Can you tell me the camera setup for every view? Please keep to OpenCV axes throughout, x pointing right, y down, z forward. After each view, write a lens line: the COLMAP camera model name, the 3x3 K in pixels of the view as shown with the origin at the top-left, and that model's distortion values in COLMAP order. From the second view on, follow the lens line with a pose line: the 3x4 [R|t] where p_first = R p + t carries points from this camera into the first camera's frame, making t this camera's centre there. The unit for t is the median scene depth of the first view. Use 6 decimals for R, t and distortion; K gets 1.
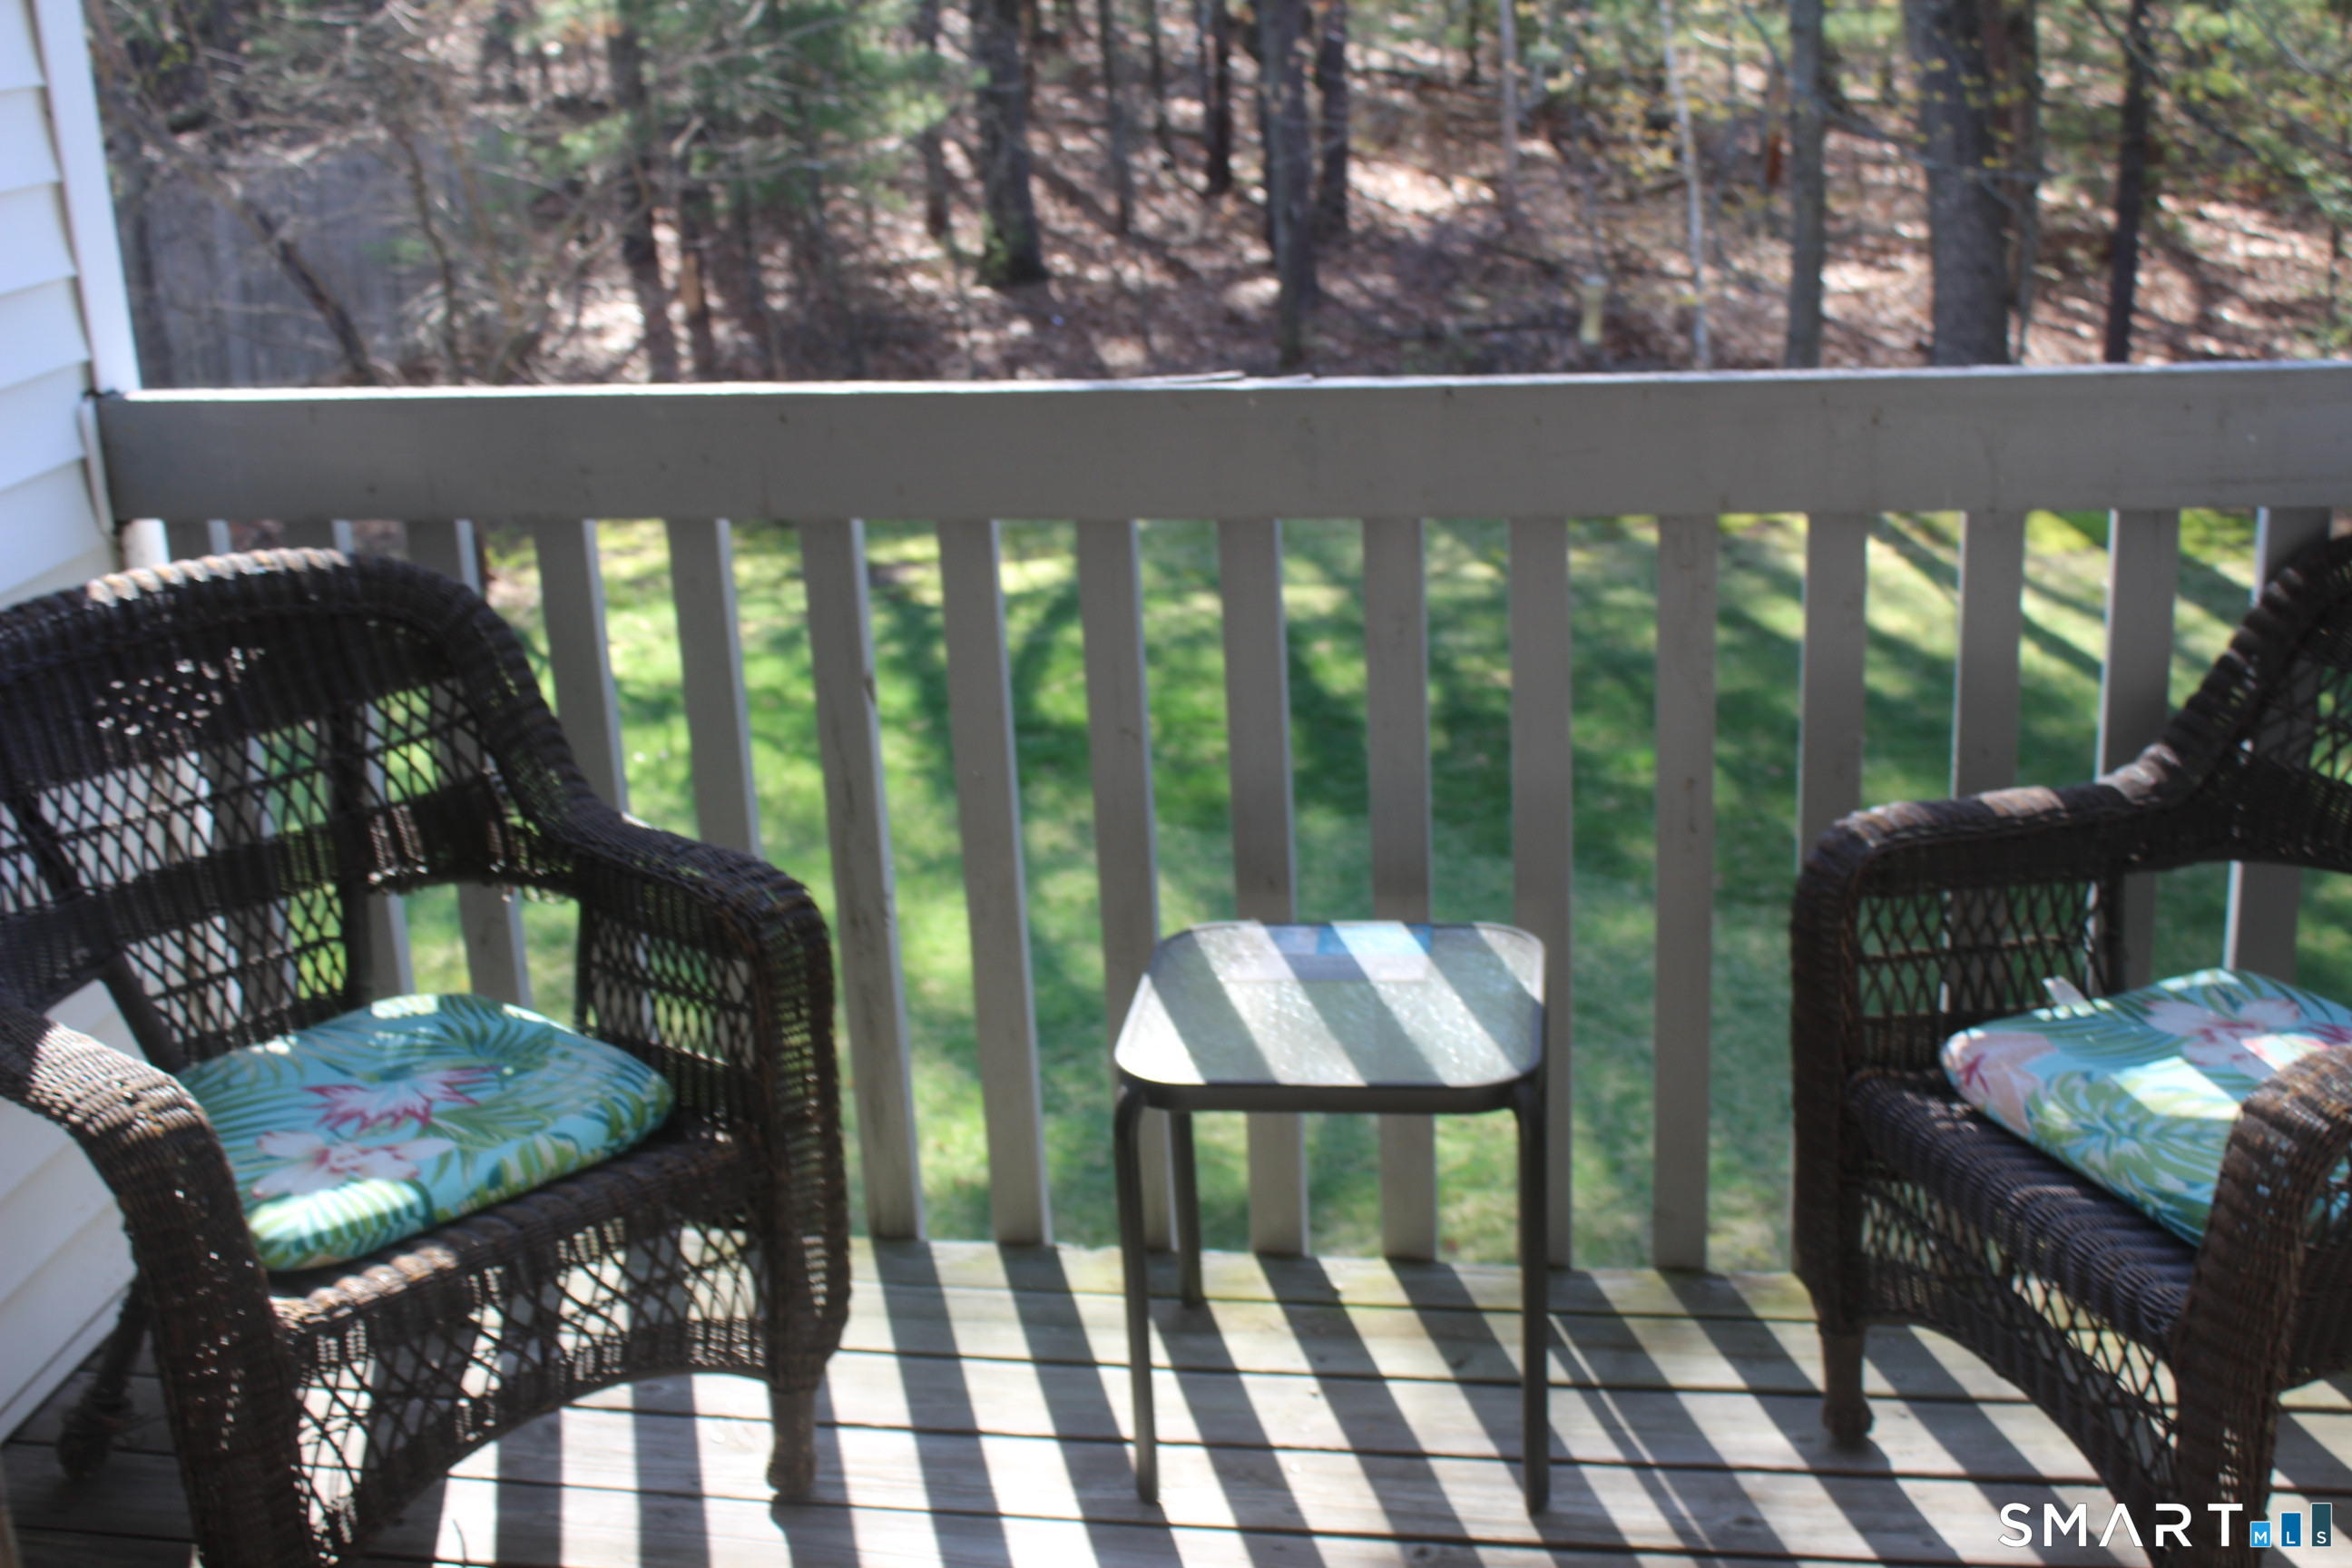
lens RADIAL K [[2808.2, 0, 1176.0], [0, 2808.2, 784.0], [0, 0, 1]] dist [-0.060465, 0.015023]
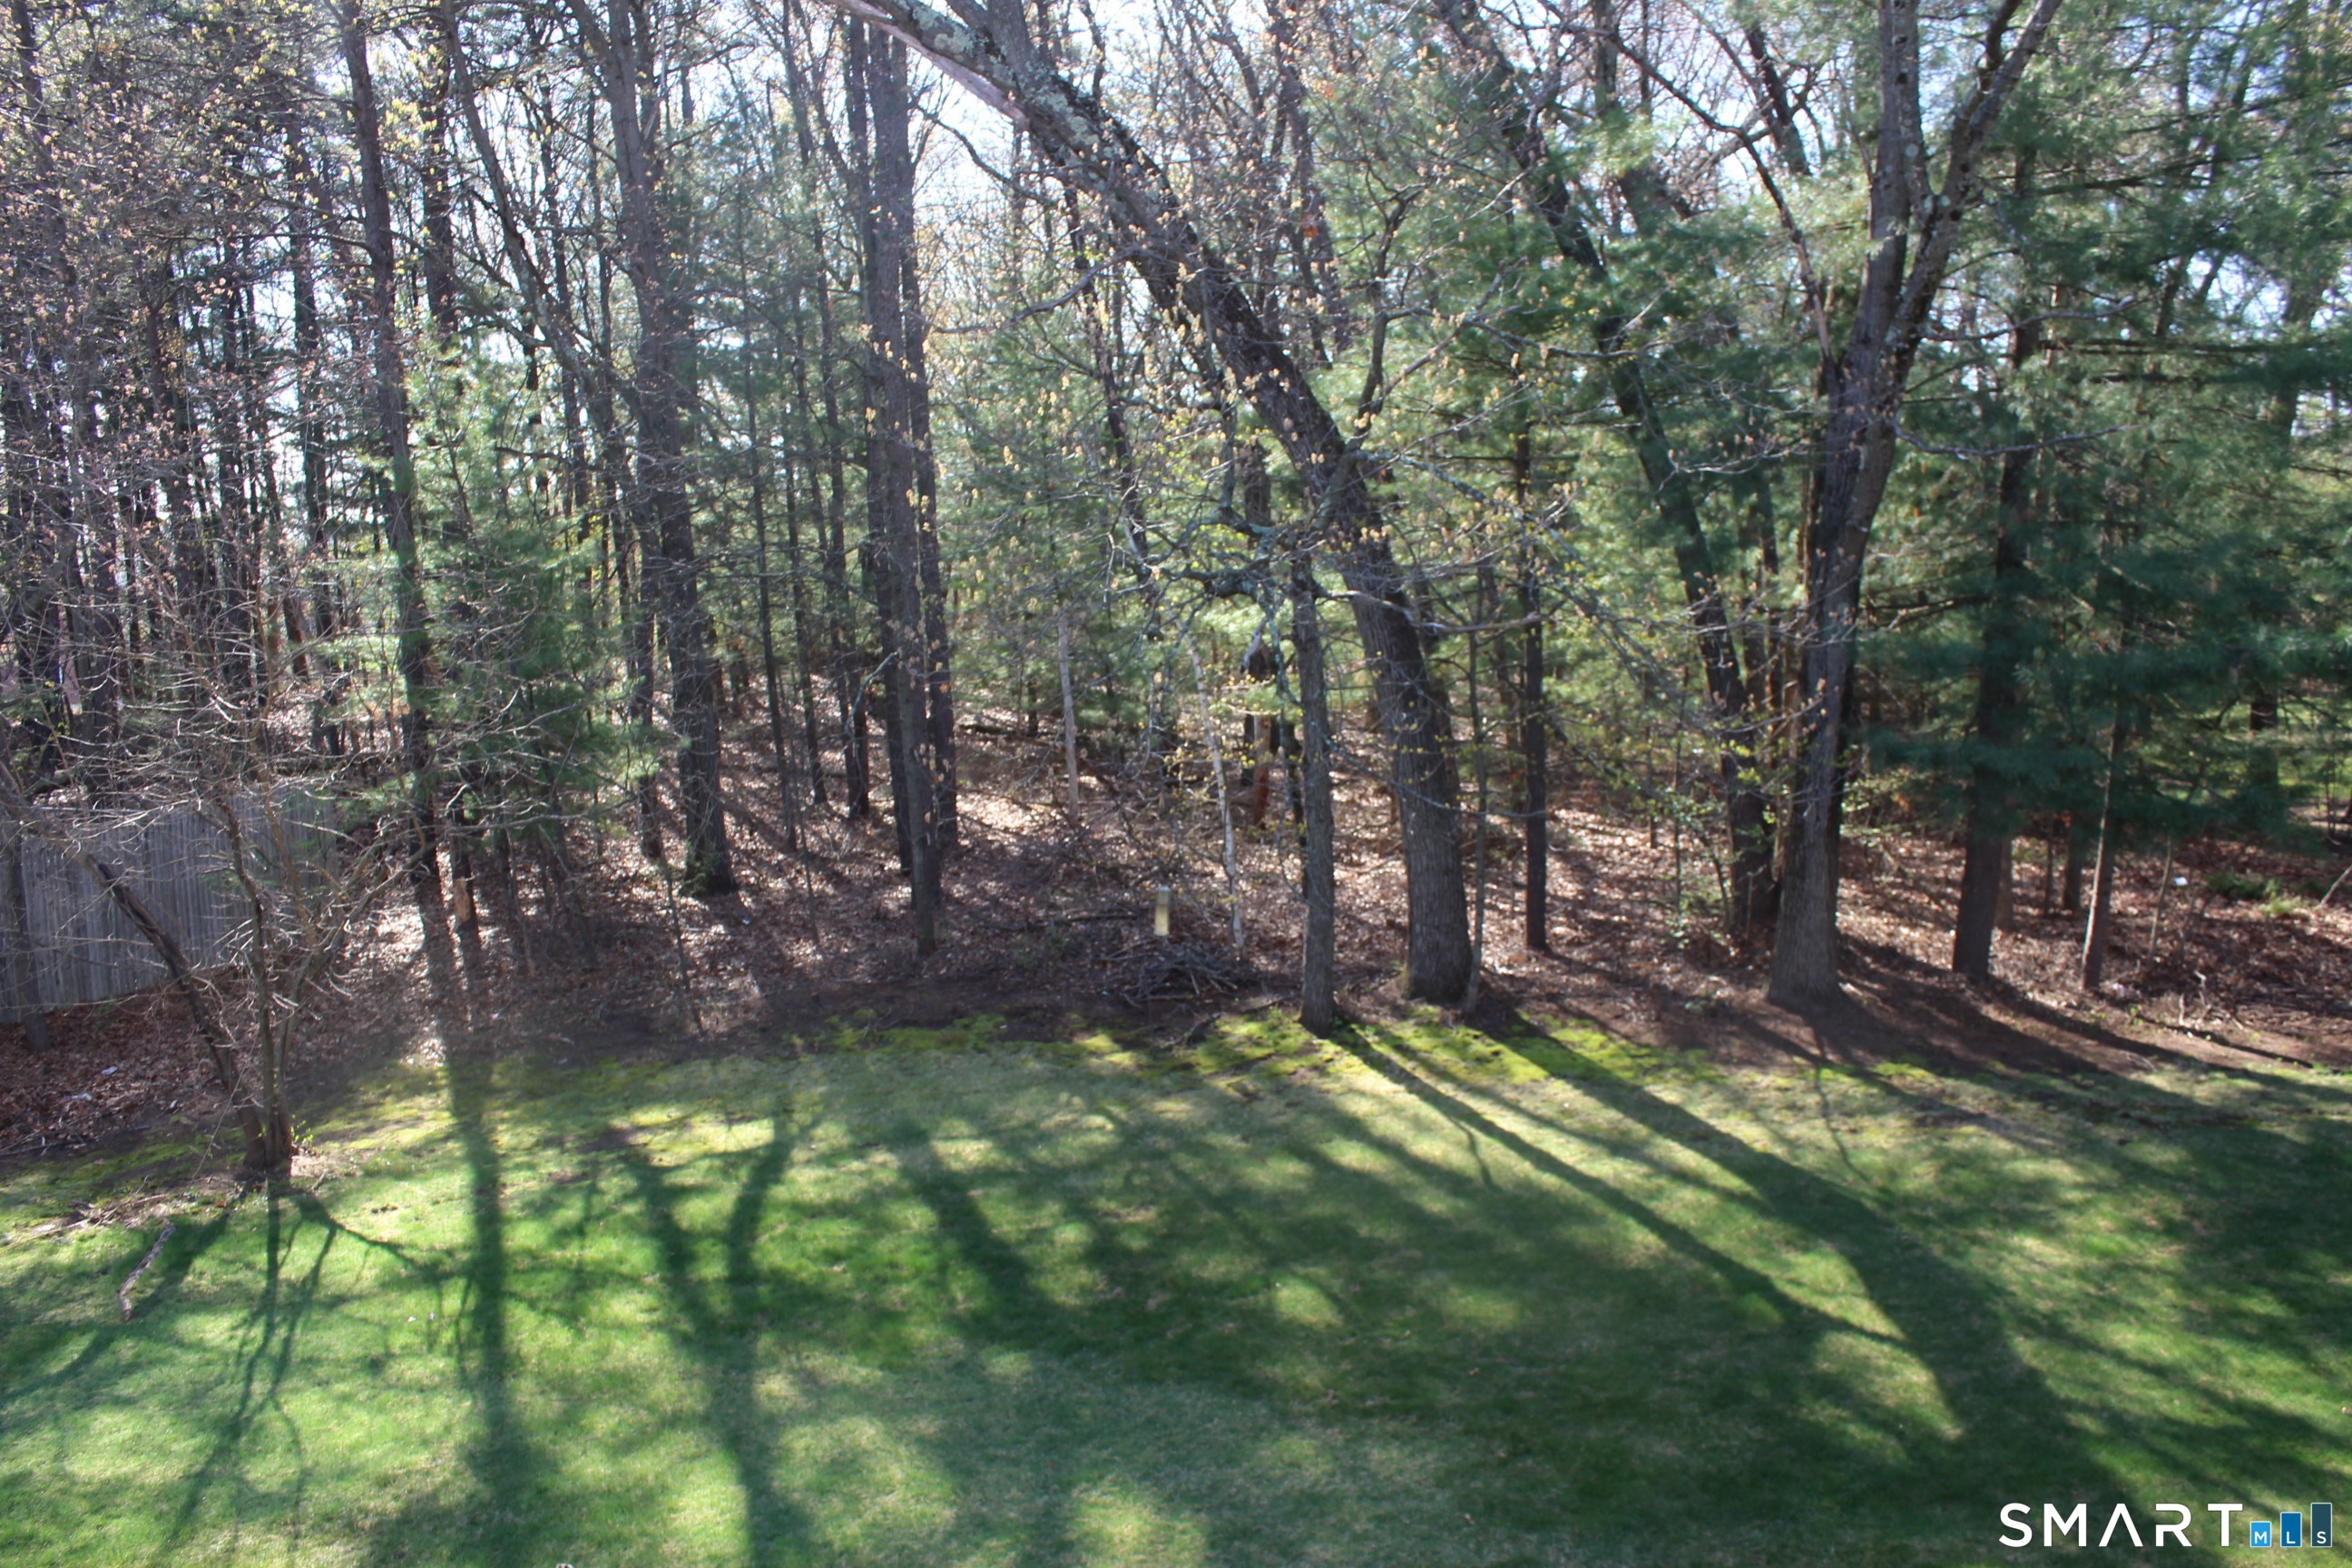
lens RADIAL K [[1957.1, 0, 1176.0], [0, 1957.1, 784.0], [0, 0, 1]] dist [-0.164460, 0.145919]
pose [[0.982721, -0.018682, 0.184146, -0.014152], [0.057801, 0.976113, -0.209434, -0.034390], [-0.175835, 0.216459, 0.960327, 0.101381]]
